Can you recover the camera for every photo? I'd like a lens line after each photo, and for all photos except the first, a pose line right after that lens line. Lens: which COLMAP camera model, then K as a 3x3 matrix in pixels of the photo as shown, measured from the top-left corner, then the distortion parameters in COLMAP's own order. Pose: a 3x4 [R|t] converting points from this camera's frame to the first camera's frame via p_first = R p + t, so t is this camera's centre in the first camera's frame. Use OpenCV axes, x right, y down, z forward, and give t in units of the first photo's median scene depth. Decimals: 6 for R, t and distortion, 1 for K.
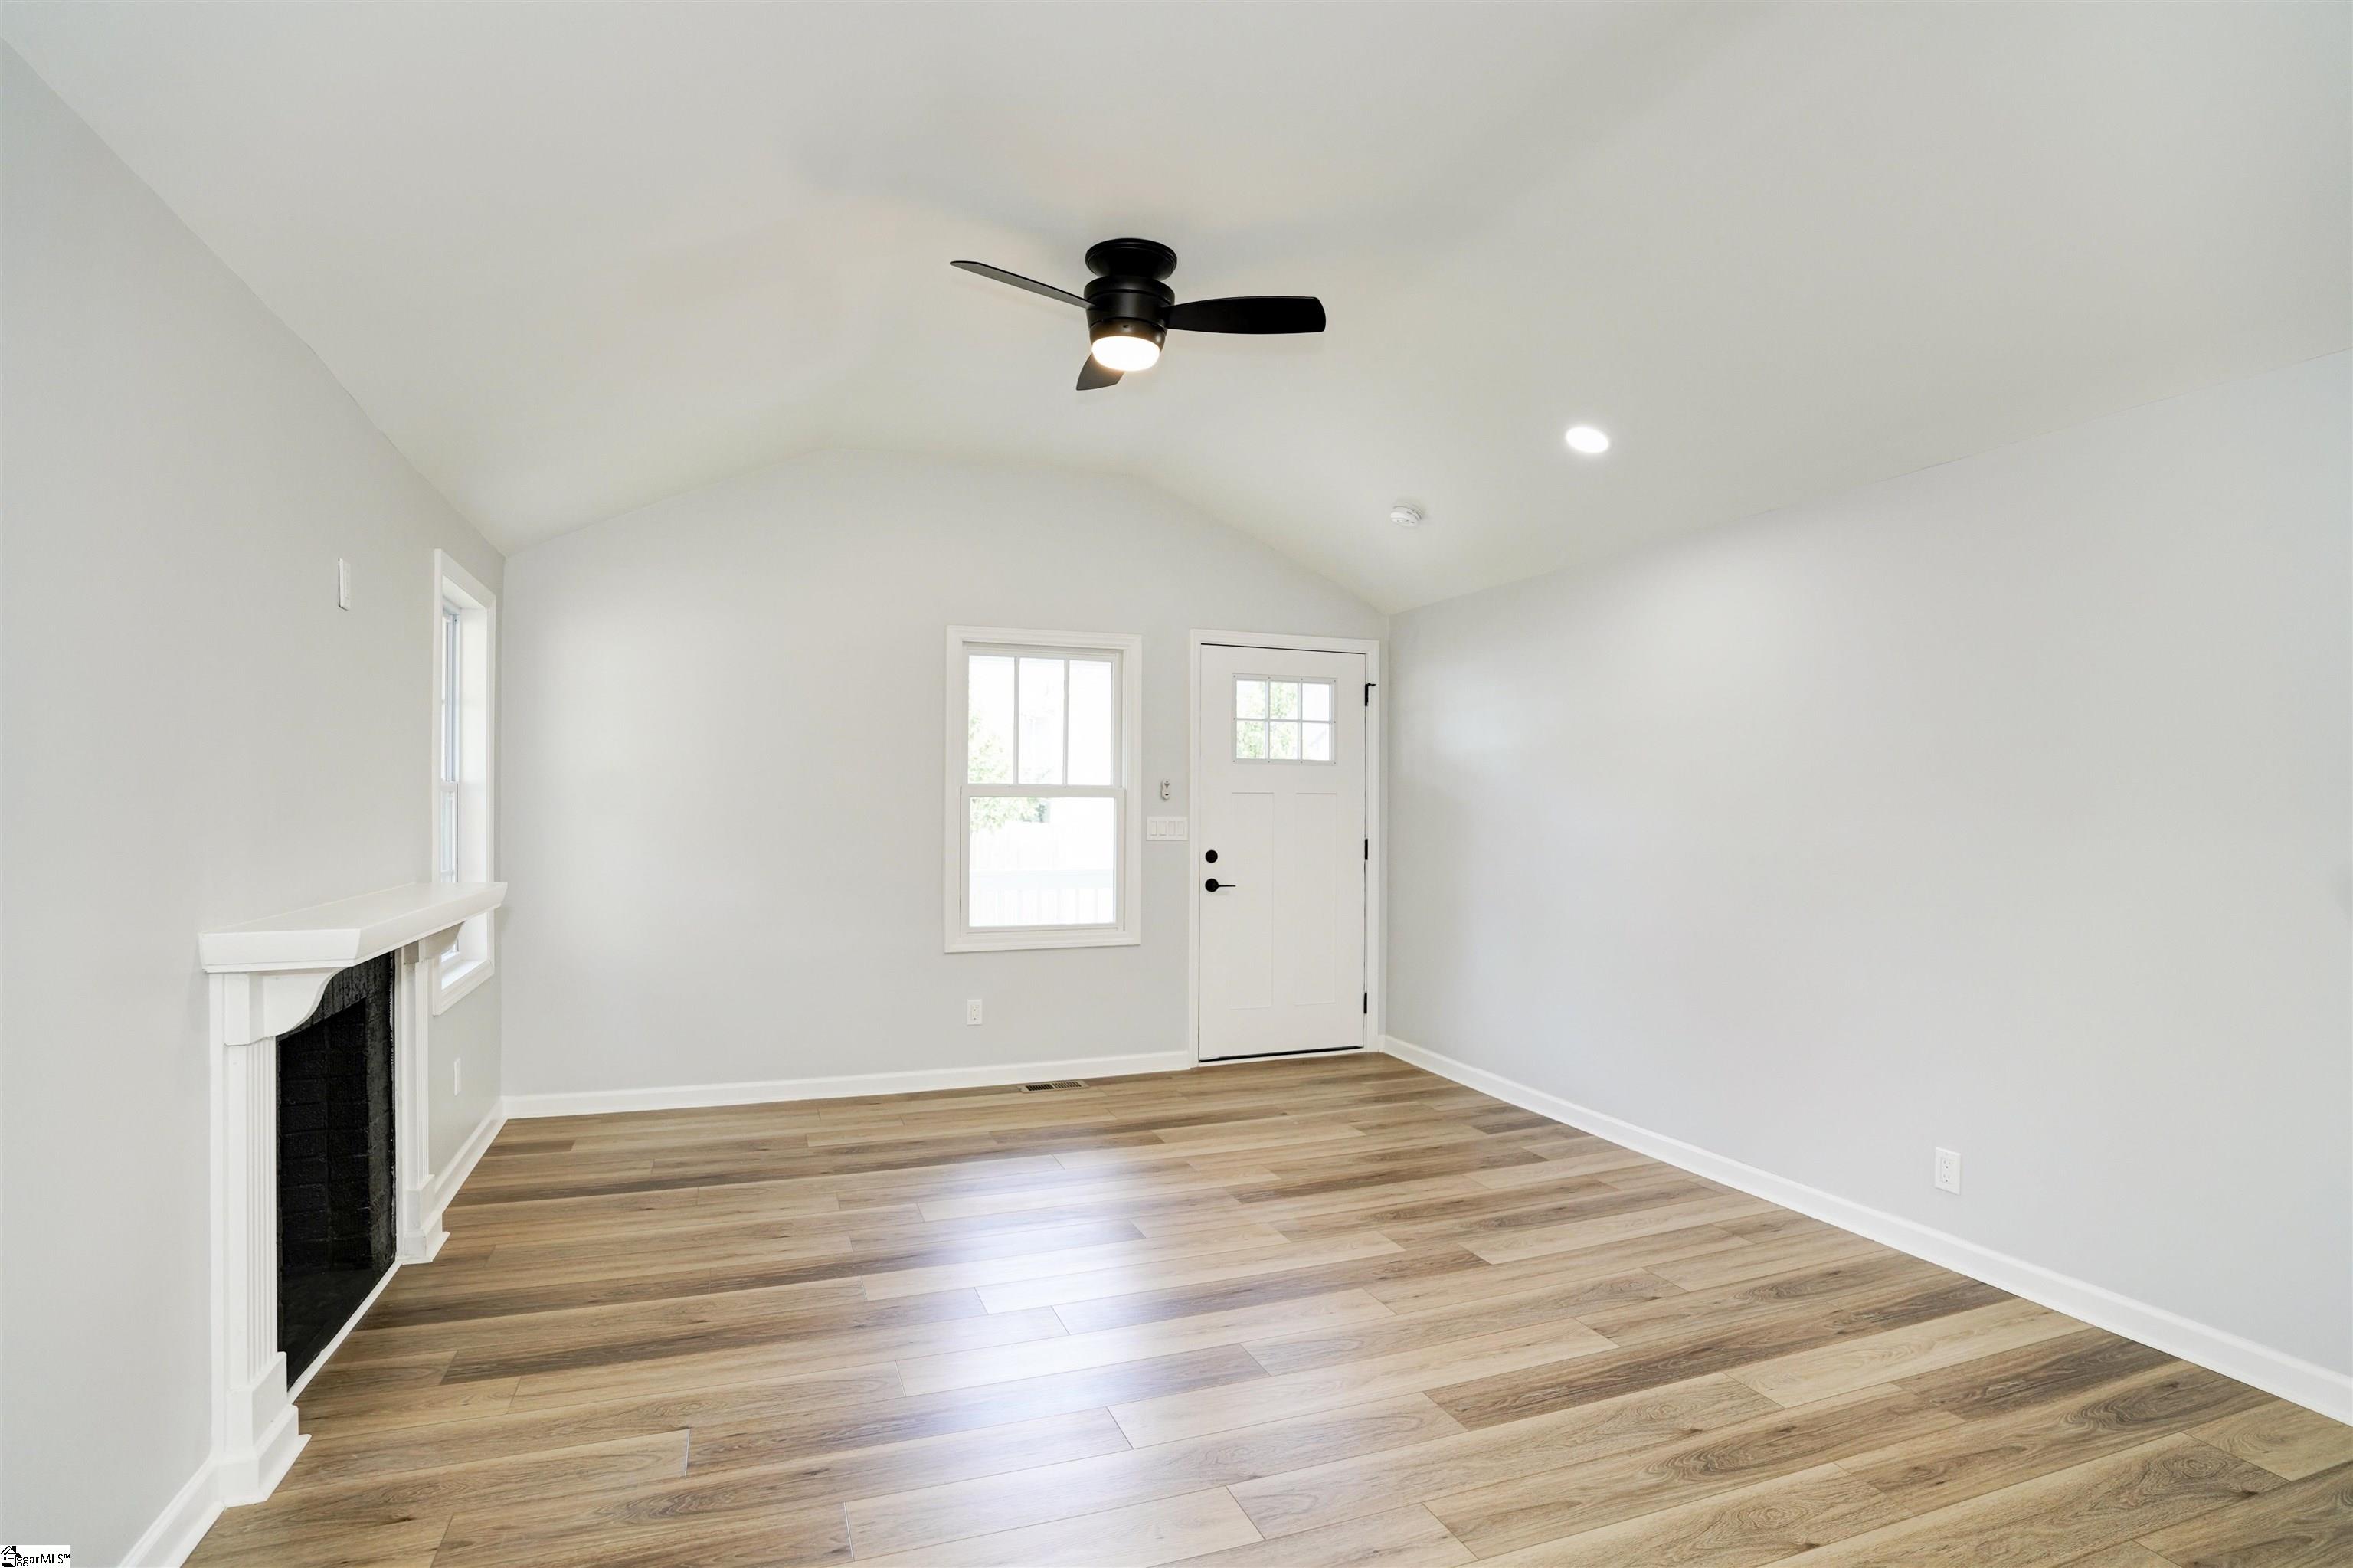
lens RADIAL K [[1175.1, 0, 1172.2], [0, 1175.1, 788.3], [0, 0, 1]] dist [-0.101363, 0.057165]
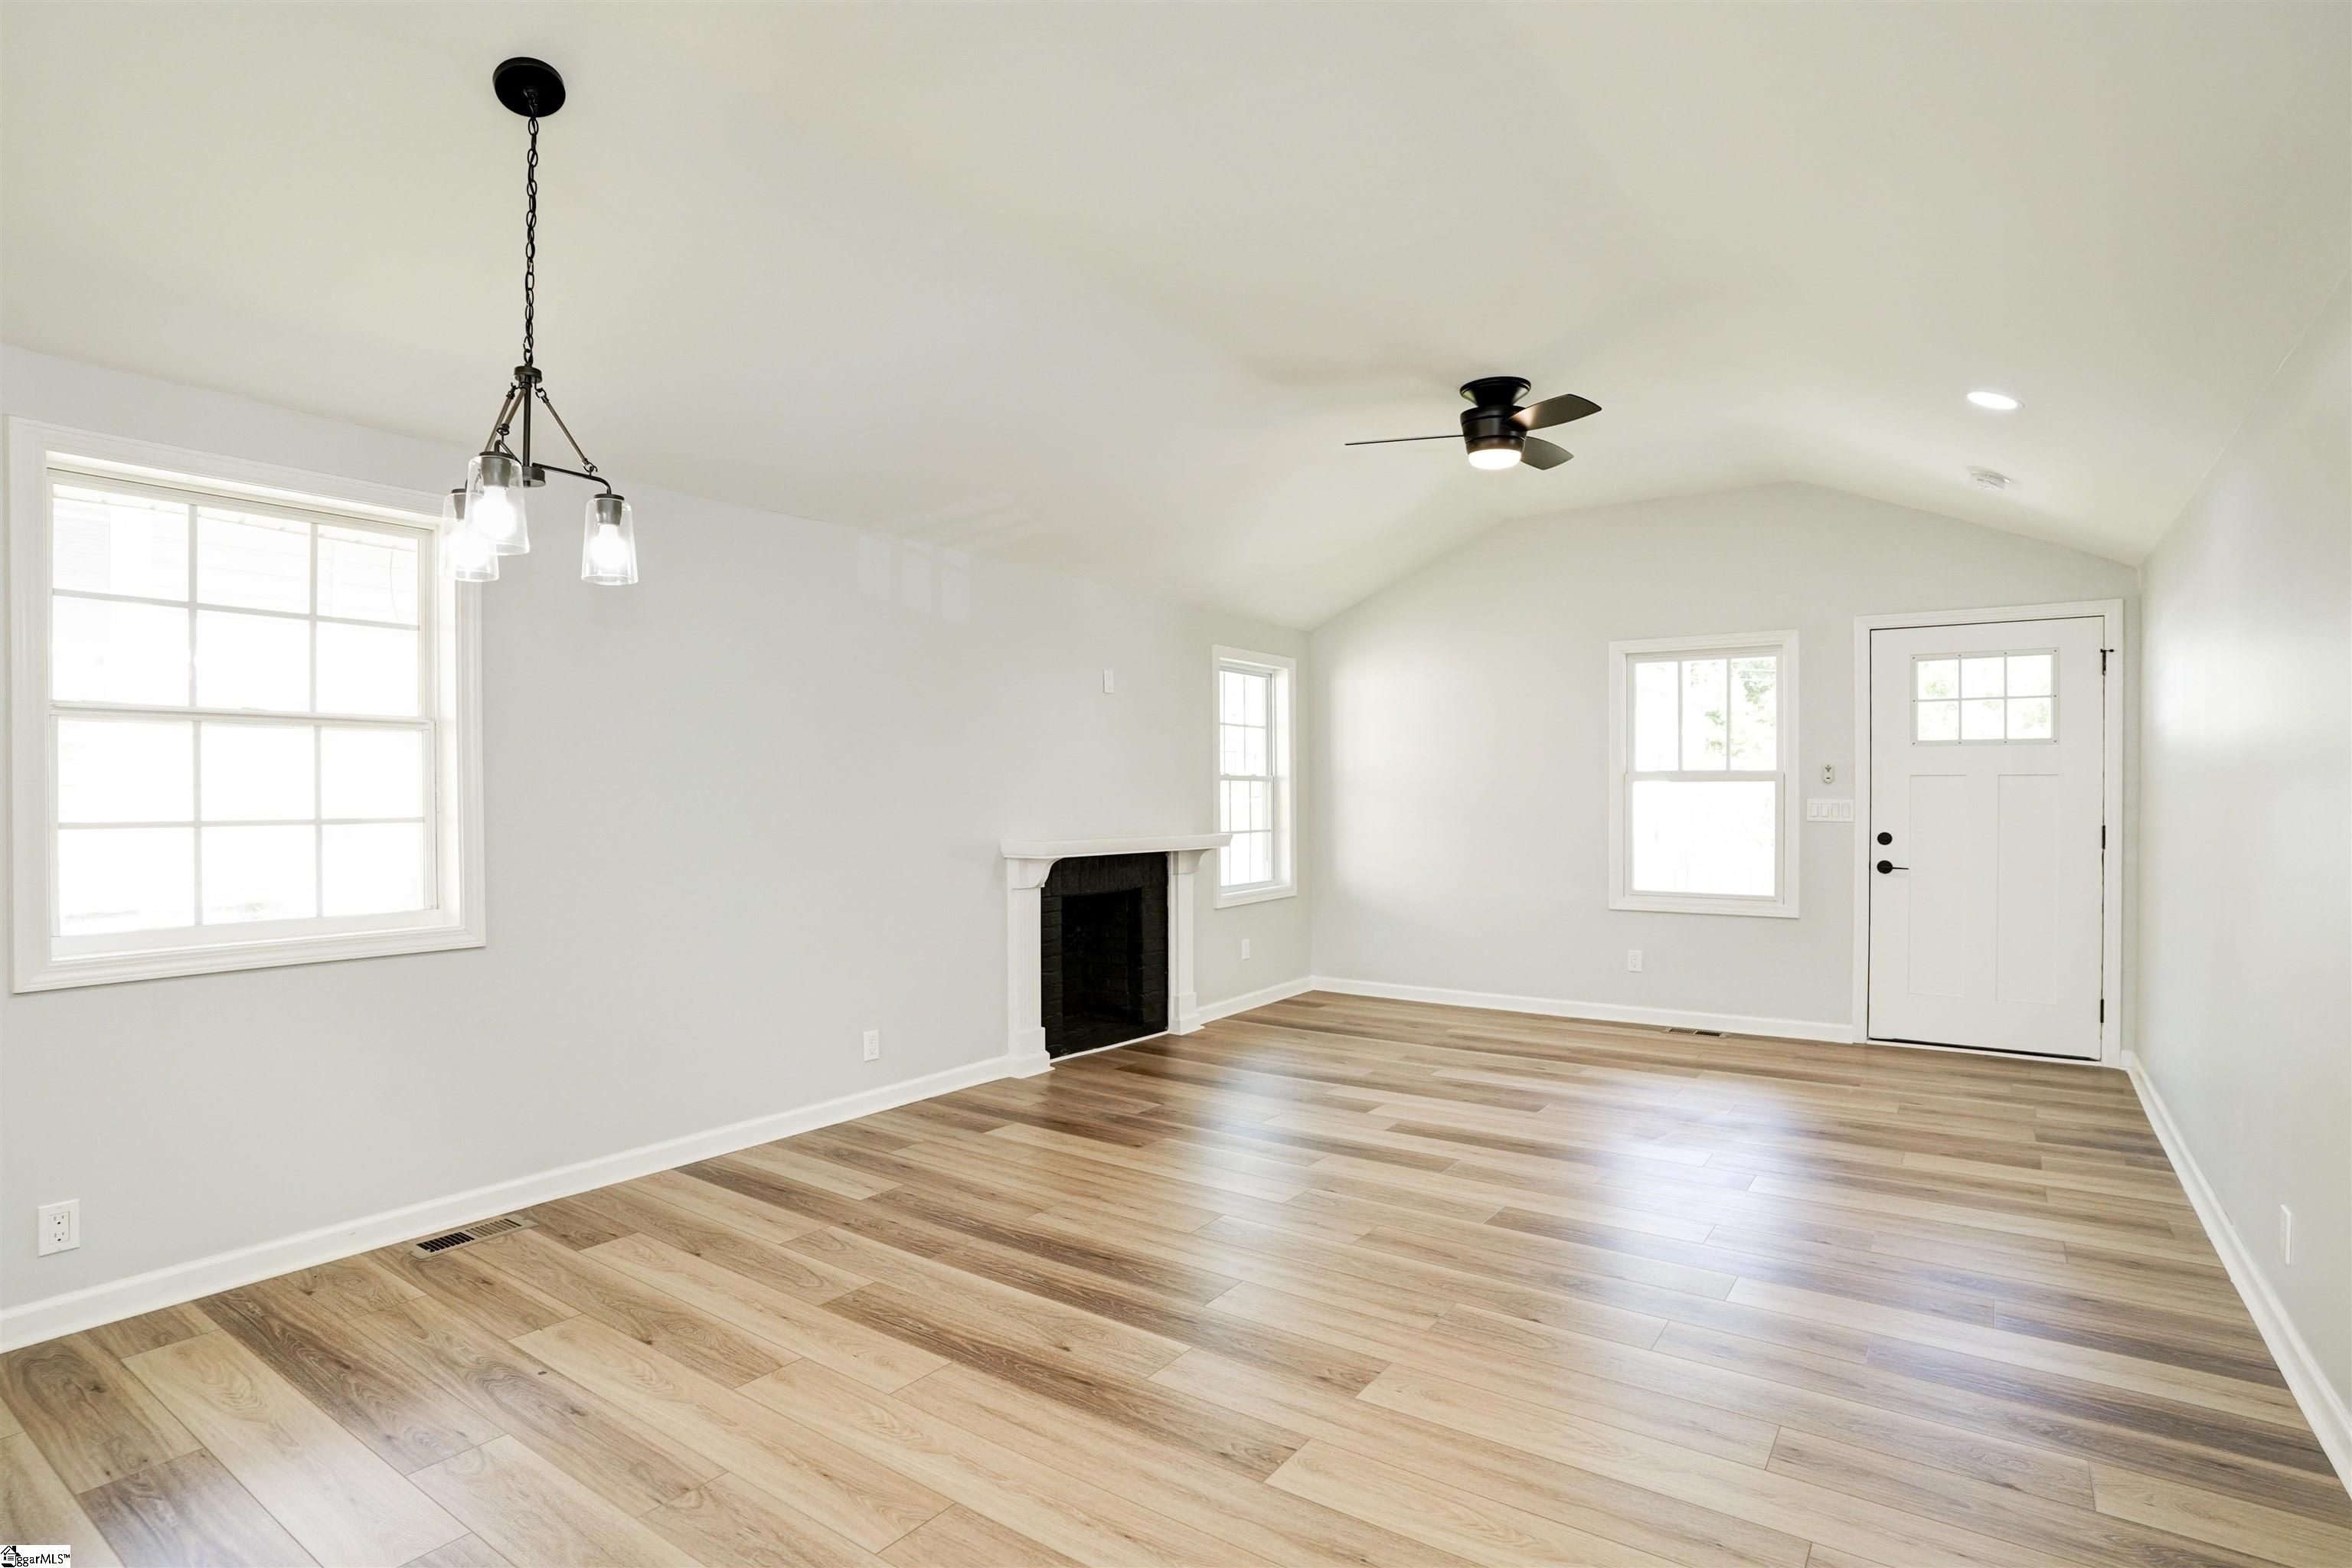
lens RADIAL K [[1158.8, 0, 1232.0], [0, 1158.8, 785.3], [0, 0, 1]] dist [-0.088646, 0.045792]
pose [[0.601599, -0.009178, -0.798745, 0.610359], [0.009583, 0.999945, -0.004272, 0.014036], [0.798741, -0.005084, 0.601654, -0.044777]]
